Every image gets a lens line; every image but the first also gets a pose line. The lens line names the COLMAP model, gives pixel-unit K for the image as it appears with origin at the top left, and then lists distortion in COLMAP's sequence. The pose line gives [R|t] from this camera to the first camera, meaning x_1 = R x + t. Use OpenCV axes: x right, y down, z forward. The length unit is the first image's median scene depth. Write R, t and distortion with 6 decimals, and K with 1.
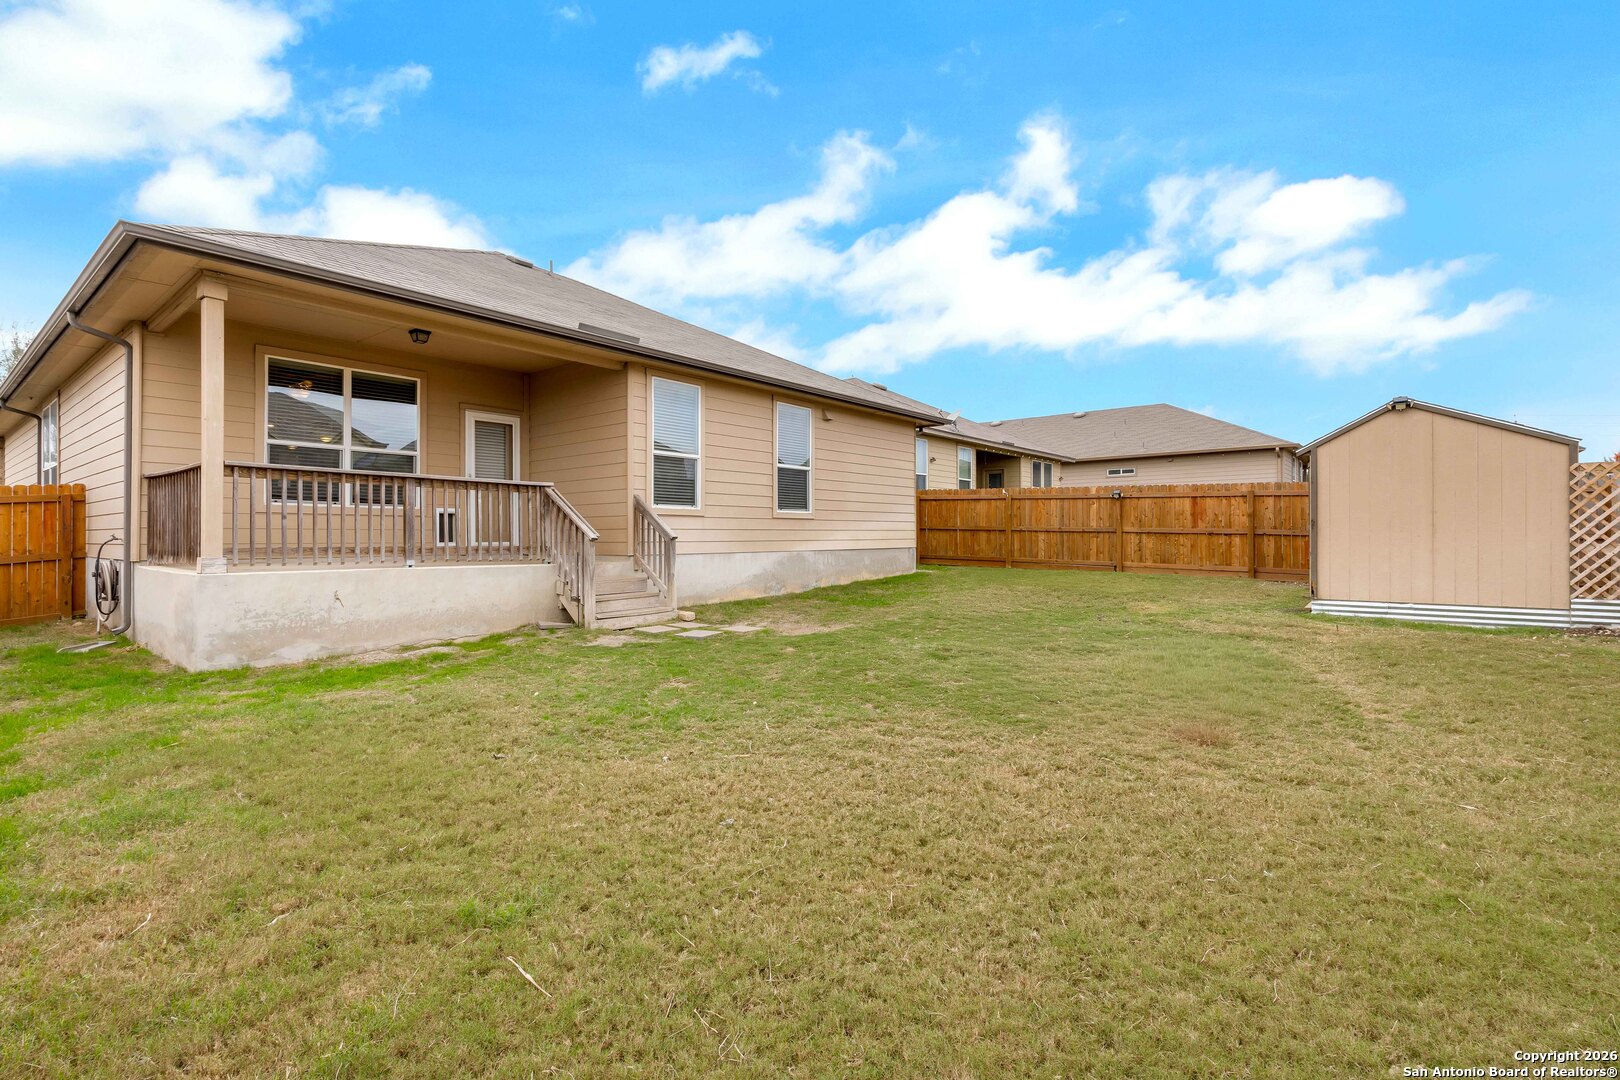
lens RADIAL K [[747.3, 0, 815.4], [0, 747.3, 539.5], [0, 0, 1]] dist [-0.012517, 0.000976]
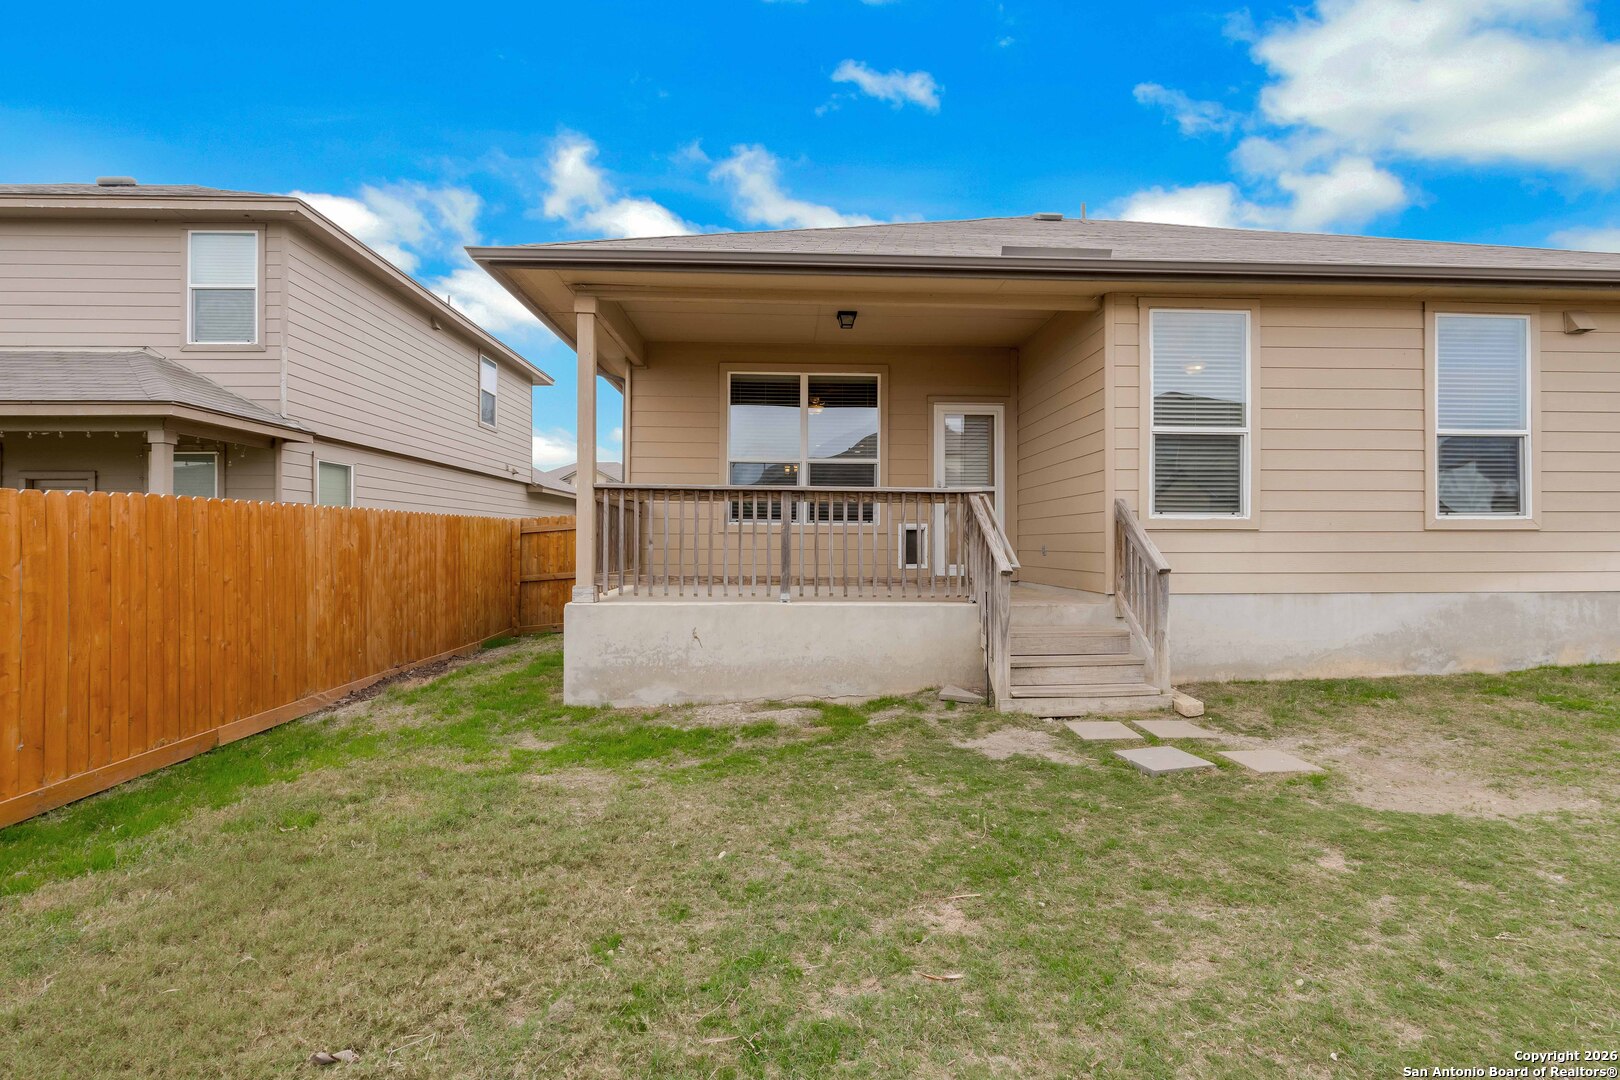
lens RADIAL K [[747.3, 0, 815.4], [0, 747.3, 539.5], [0, 0, 1]] dist [-0.012517, 0.000976]
pose [[0.660583, 0.000328, -0.750753, 0.066352], [-0.005600, 0.999974, -0.004491, -0.021316], [0.750732, 0.007171, 0.660568, 0.388405]]
